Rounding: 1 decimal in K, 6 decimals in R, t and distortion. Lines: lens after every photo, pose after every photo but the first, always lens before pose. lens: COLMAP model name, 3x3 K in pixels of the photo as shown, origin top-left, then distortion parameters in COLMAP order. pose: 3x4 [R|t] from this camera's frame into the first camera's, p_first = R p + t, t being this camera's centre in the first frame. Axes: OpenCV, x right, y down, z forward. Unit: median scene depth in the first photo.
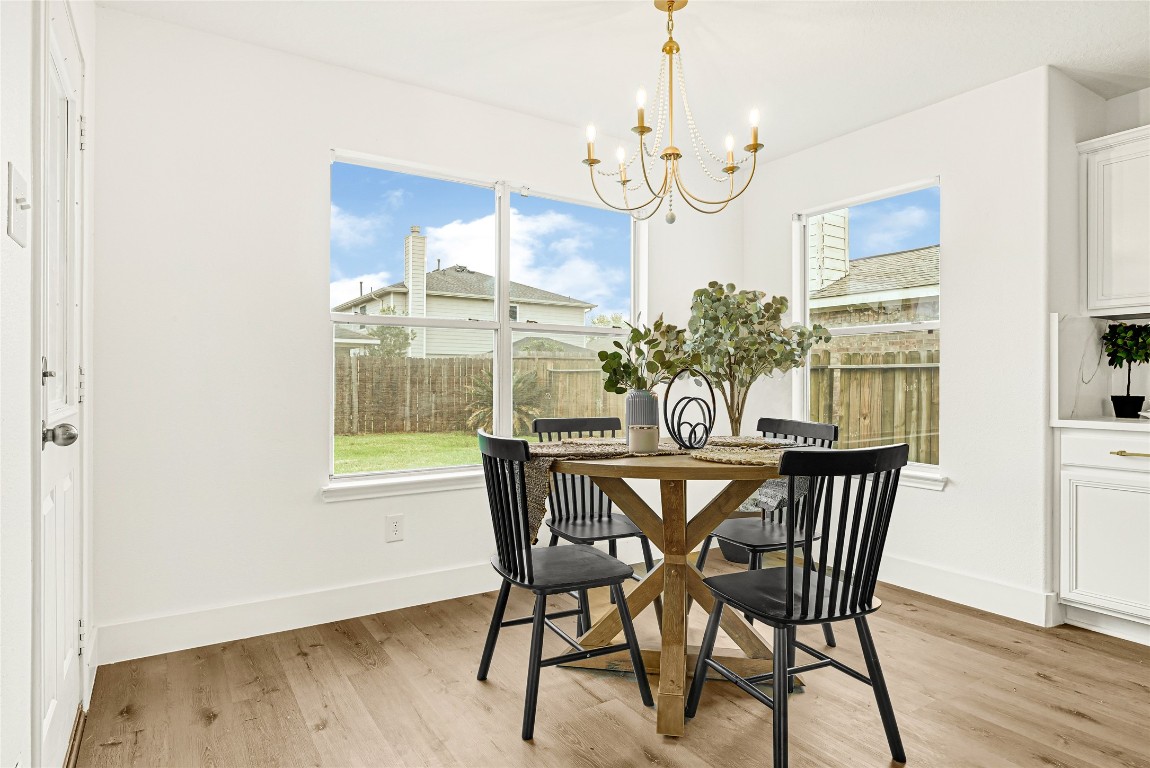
lens RADIAL K [[637.0, 0, 568.8], [0, 637.0, 380.8], [0, 0, 1]] dist [0.003113, 0.000712]
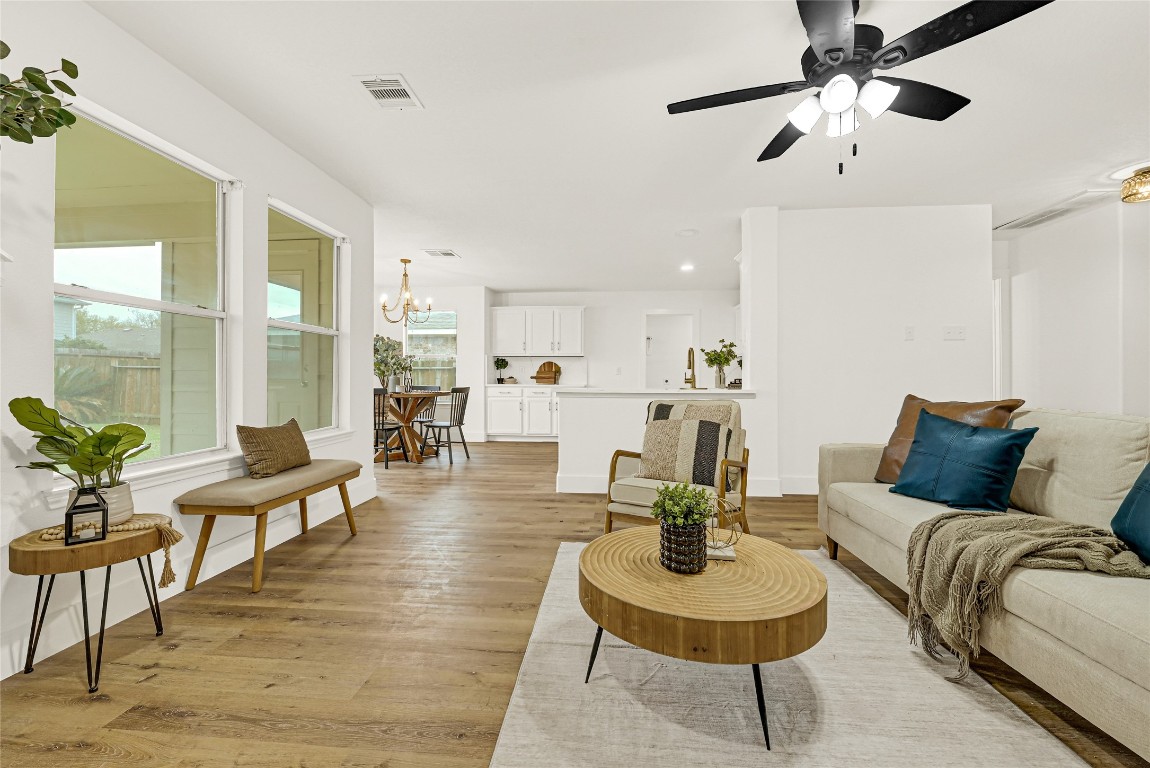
lens RADIAL K [[479.9, 0, 575.0], [0, 479.9, 384.0], [0, 0, 1]] dist [-0.000305, -0.000081]
pose [[0.611984, -0.009892, 0.790809, -1.270282], [0.000331, 0.999925, 0.012251, 0.029566], [-0.790870, -0.007236, 0.611941, -1.245932]]
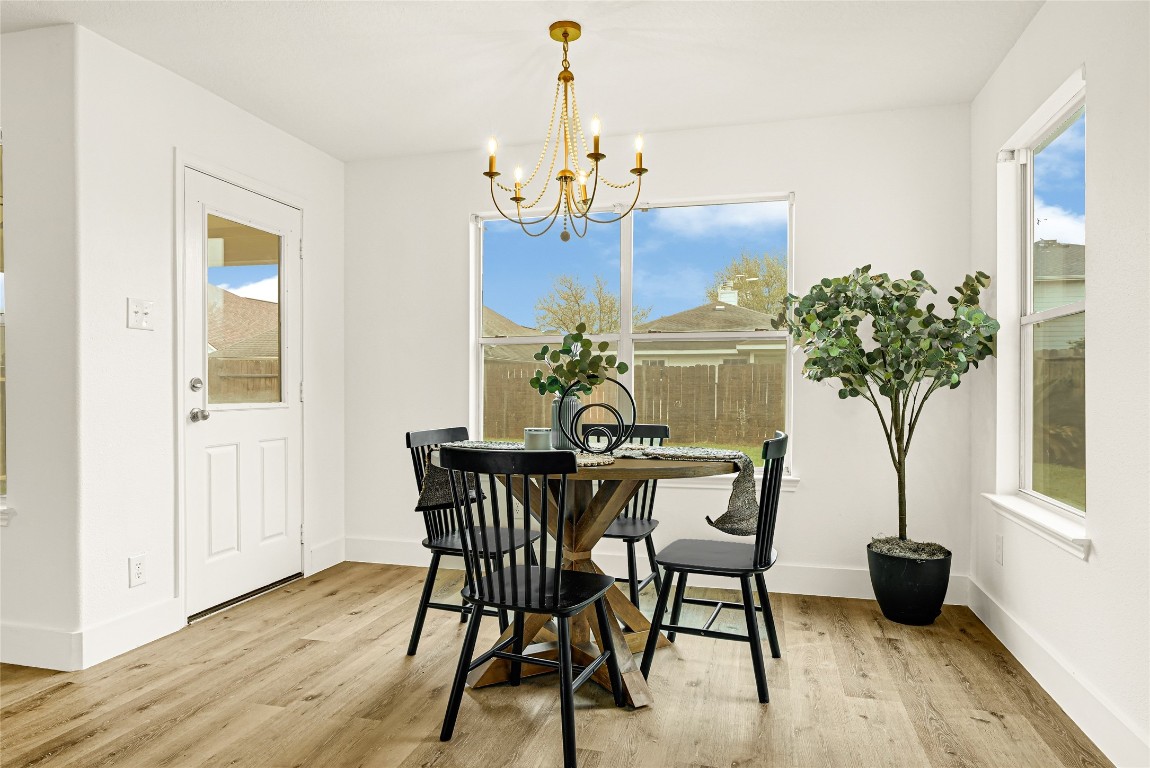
lens RADIAL K [[706.3, 0, 576.6], [0, 706.3, 394.8], [0, 0, 1]] dist [0.025109, -0.000188]
pose [[0.677075, 0.002276, -0.735911, 1.008308], [-0.003762, 0.999993, -0.000369, 0.014236], [0.735905, 0.003018, 0.677078, 0.195243]]
